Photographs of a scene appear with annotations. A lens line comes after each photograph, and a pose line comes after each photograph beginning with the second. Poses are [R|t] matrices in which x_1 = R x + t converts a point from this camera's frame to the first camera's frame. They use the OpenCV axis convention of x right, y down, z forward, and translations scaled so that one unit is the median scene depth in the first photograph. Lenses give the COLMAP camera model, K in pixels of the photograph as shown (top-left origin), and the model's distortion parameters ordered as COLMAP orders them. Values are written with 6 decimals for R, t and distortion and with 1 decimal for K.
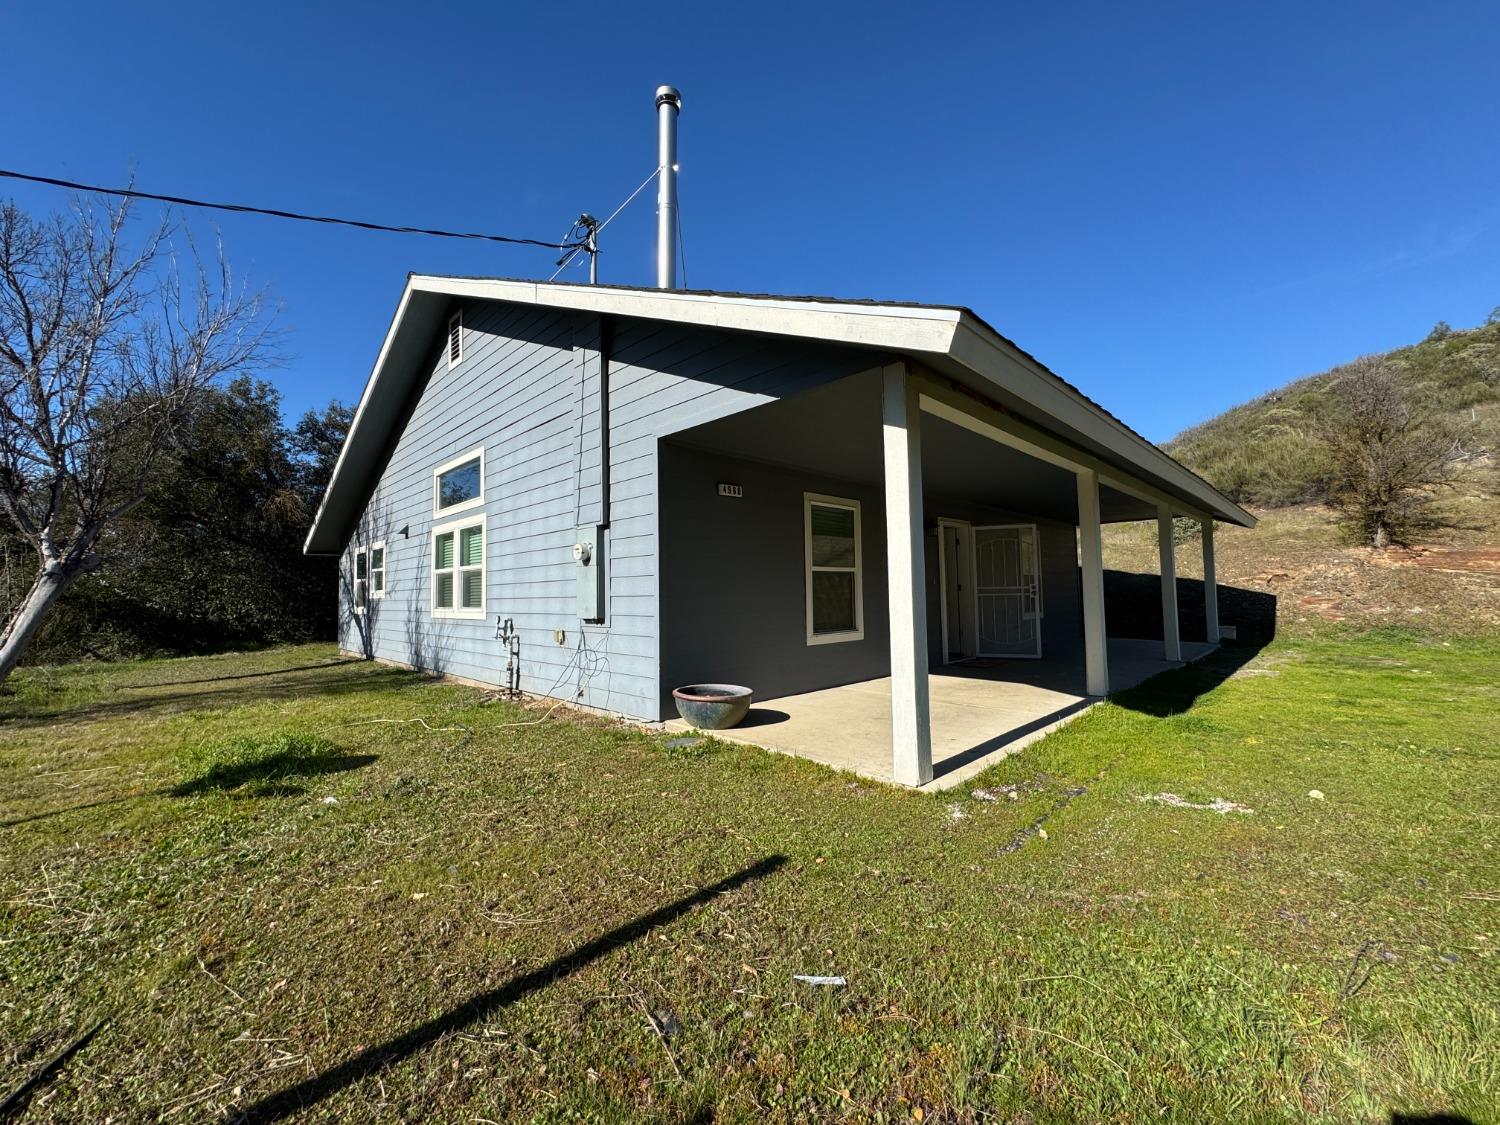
lens RADIAL K [[600.0, 0, 751.4], [0, 600.0, 560.7], [0, 0, 1]] dist [-0.000672, -0.000267]
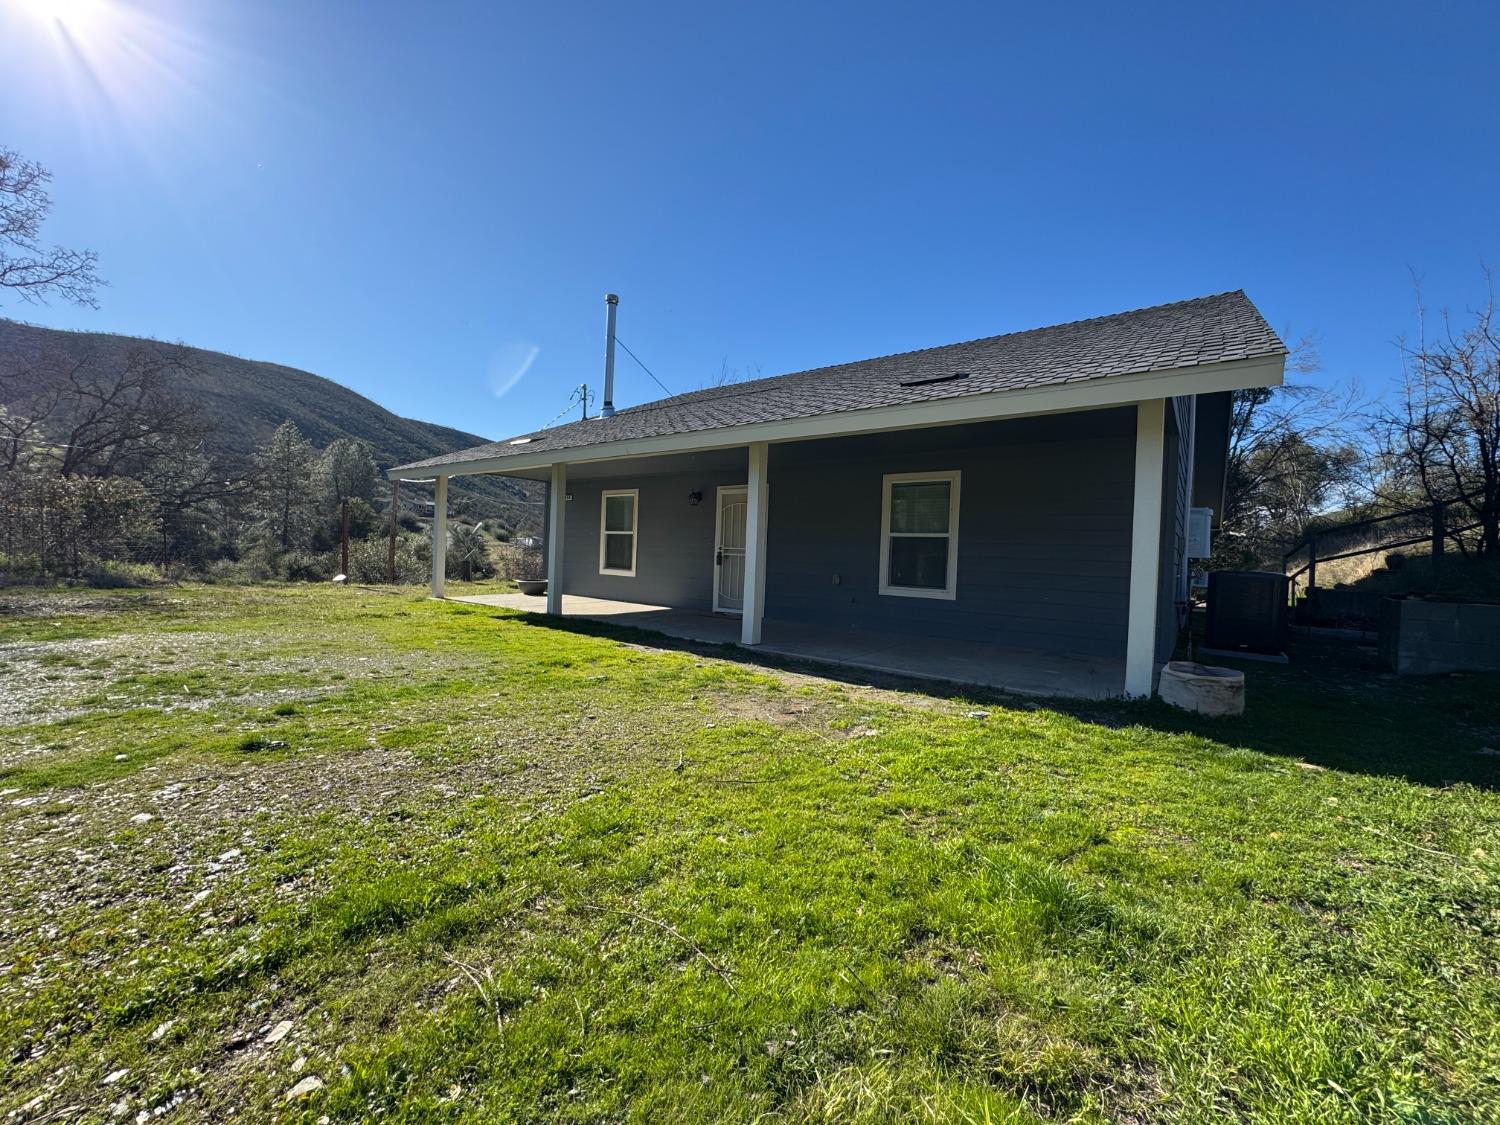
lens RADIAL K [[600.0, 0, 759.8], [0, 600.0, 560.9], [0, 0, 1]] dist [-0.000672, -0.000267]
pose [[0.137572, 0.020589, -0.990278, 1.957020], [0.006191, 0.999747, 0.021646, 0.062804], [0.990472, -0.009109, 0.137410, 1.201982]]
